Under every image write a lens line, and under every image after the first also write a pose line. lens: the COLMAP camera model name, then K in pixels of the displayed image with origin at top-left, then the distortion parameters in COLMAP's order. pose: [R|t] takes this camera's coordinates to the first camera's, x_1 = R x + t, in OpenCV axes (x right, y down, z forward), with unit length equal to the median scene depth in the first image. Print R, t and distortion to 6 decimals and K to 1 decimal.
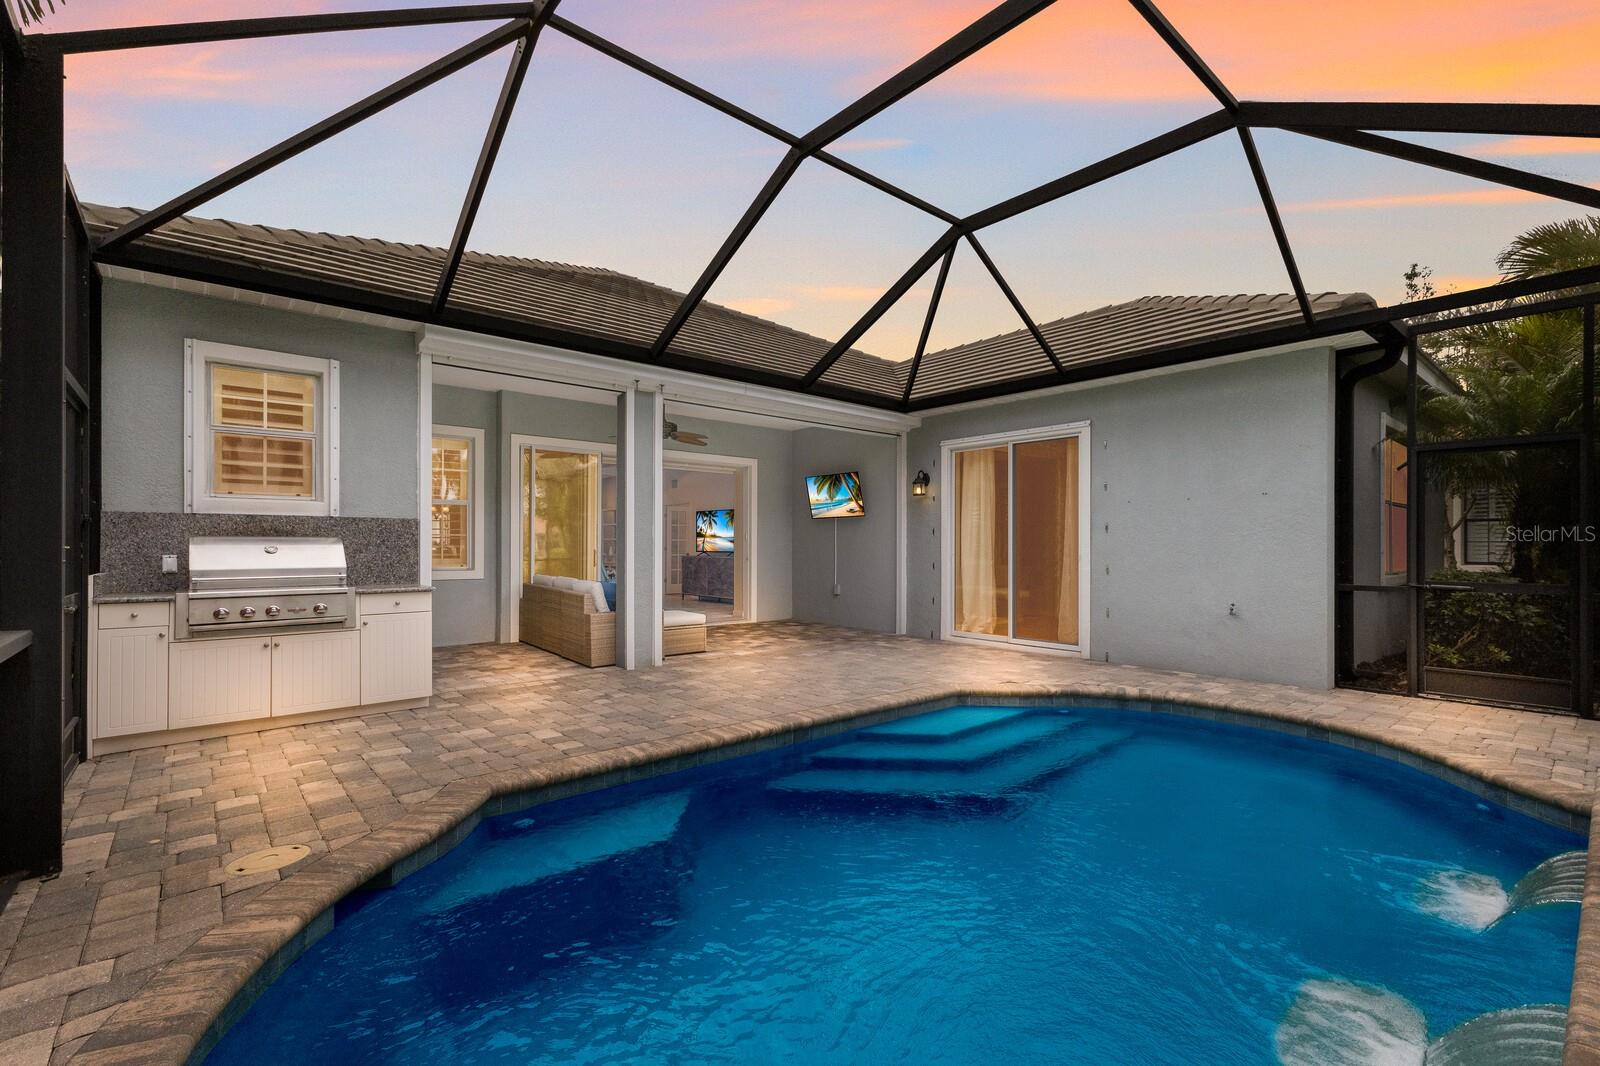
lens RADIAL K [[699.7, 0, 803.7], [0, 699.7, 537.6], [0, 0, 1]] dist [0.019147, -0.006609]
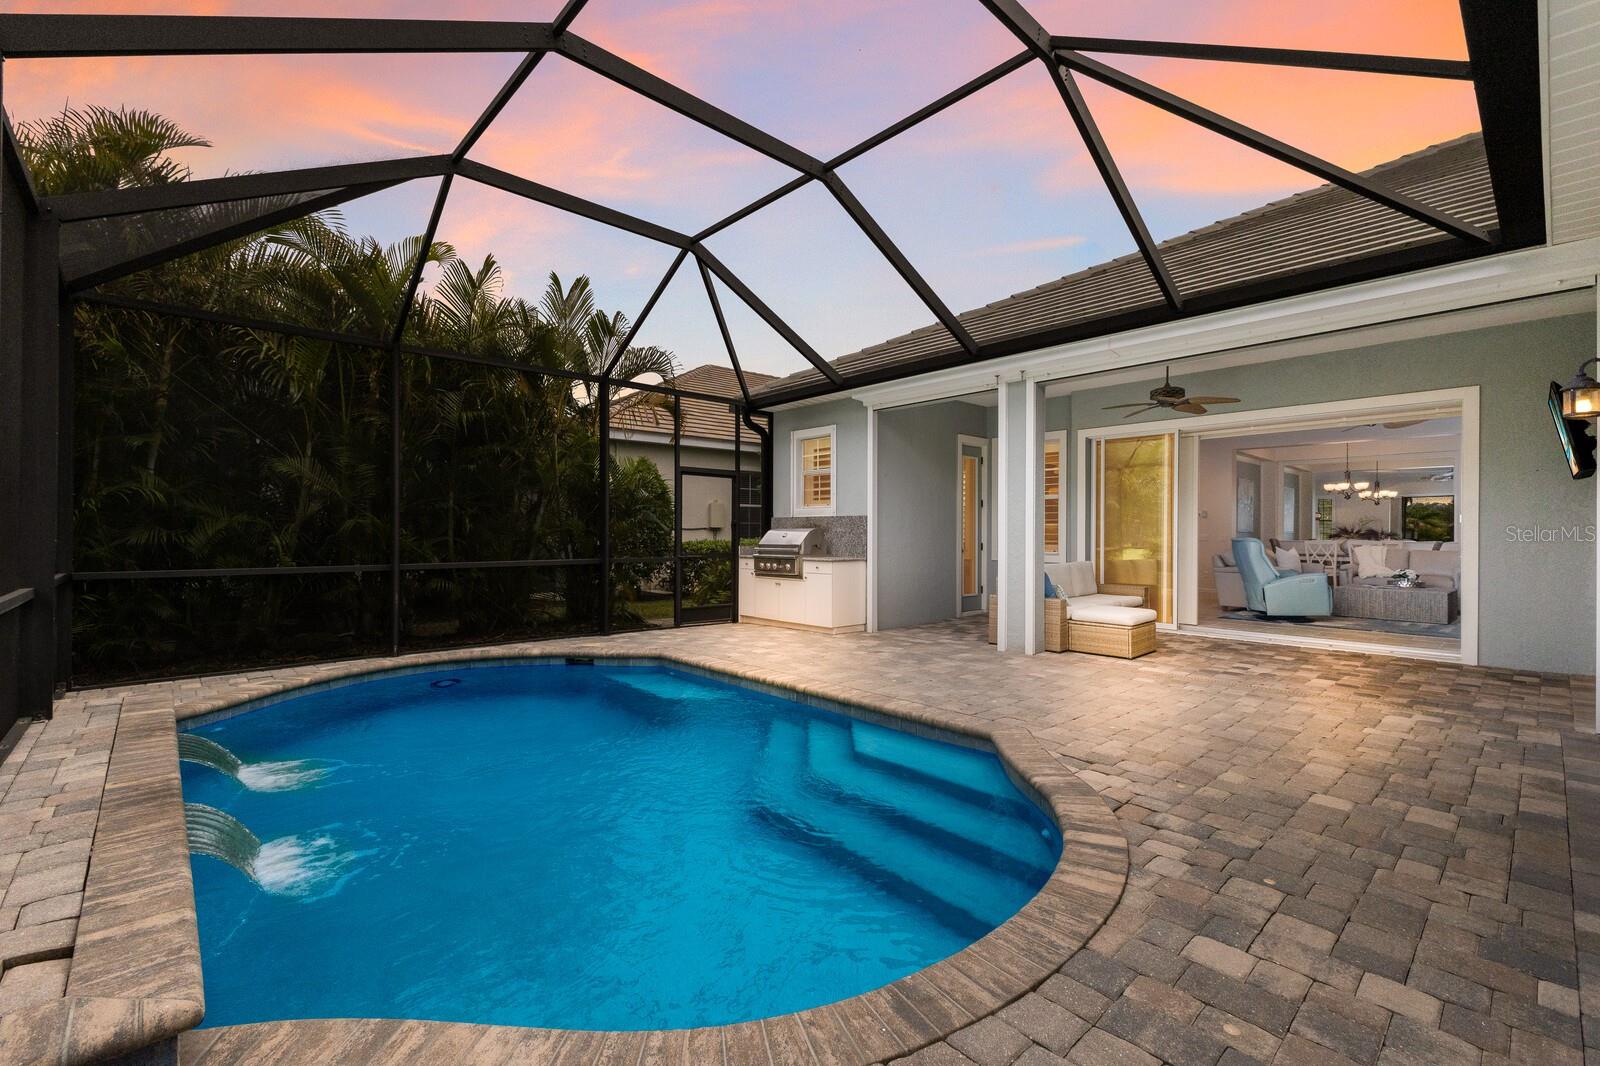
lens RADIAL K [[699.7, 0, 811.5], [0, 699.7, 532.1], [0, 0, 1]] dist [0.019147, -0.006609]
pose [[0.050694, -0.005516, -0.998699, 0.449991], [0.009759, 0.999940, -0.005027, 0.007505], [0.998667, -0.009491, 0.050744, 0.373477]]
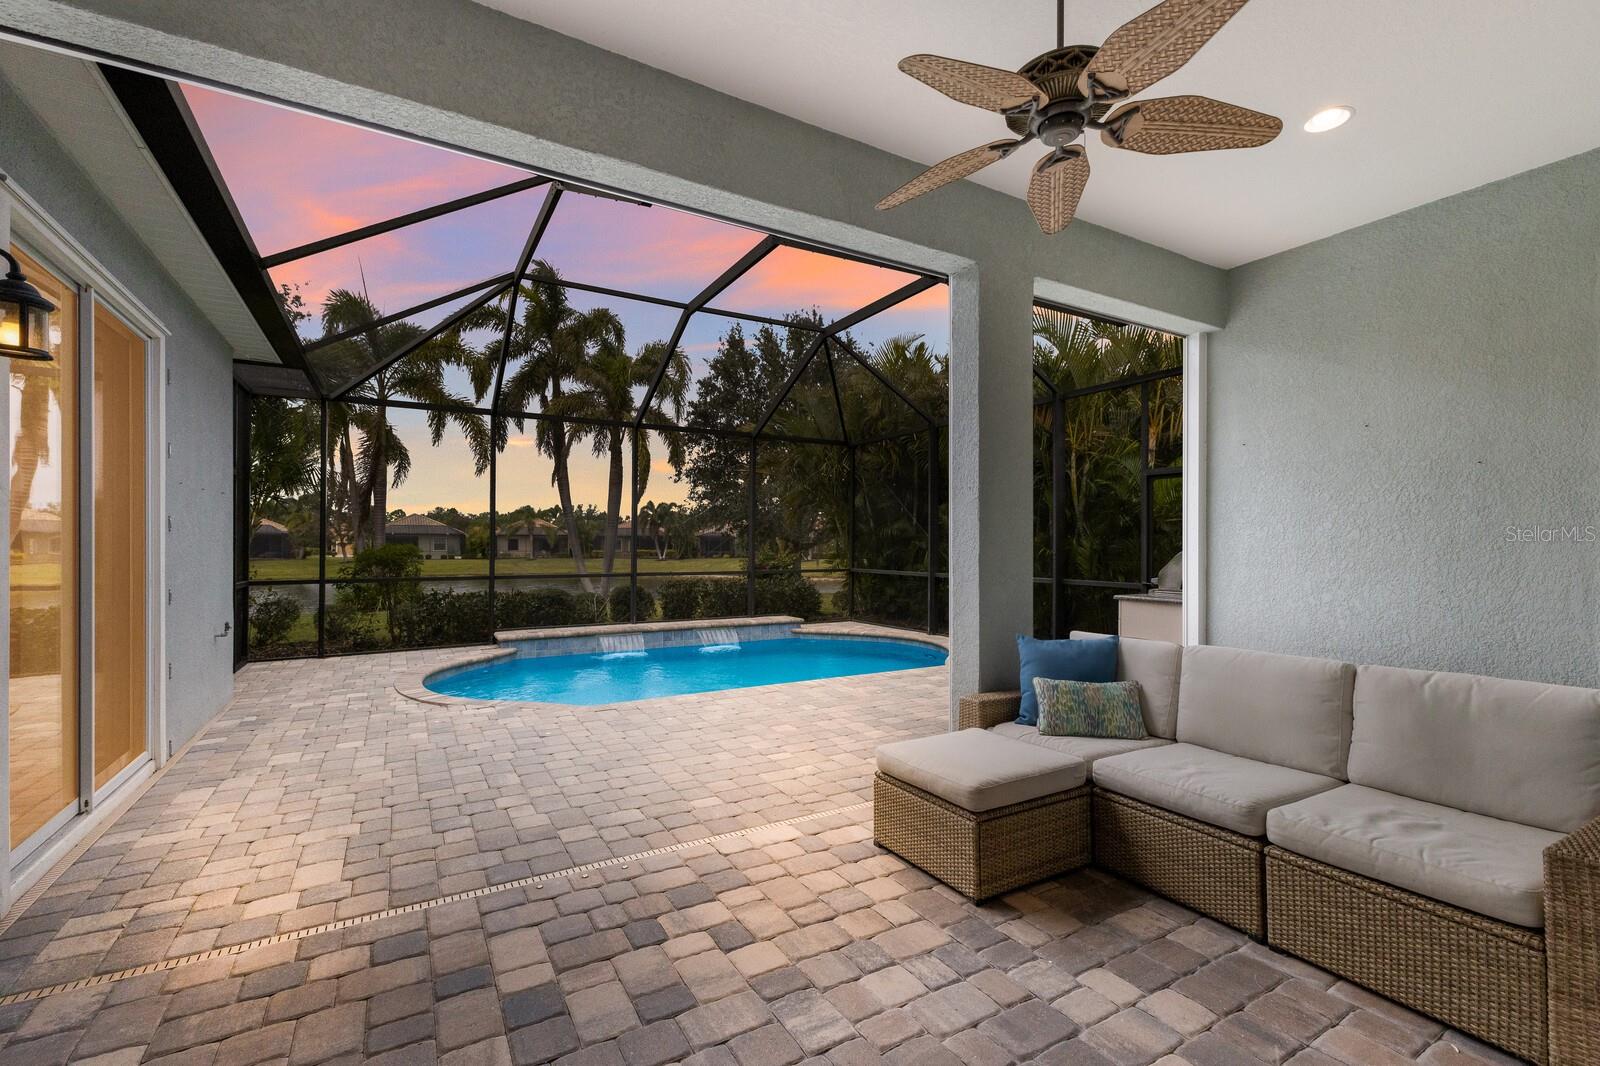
lens RADIAL K [[699.7, 0, 790.0], [0, 699.7, 538.5], [0, 0, 1]] dist [0.019147, -0.006609]
pose [[-0.979058, 0.001518, 0.203578, -0.118353], [-0.002983, 0.999758, -0.021802, 0.004354], [-0.203562, -0.021952, -0.978816, 0.909674]]
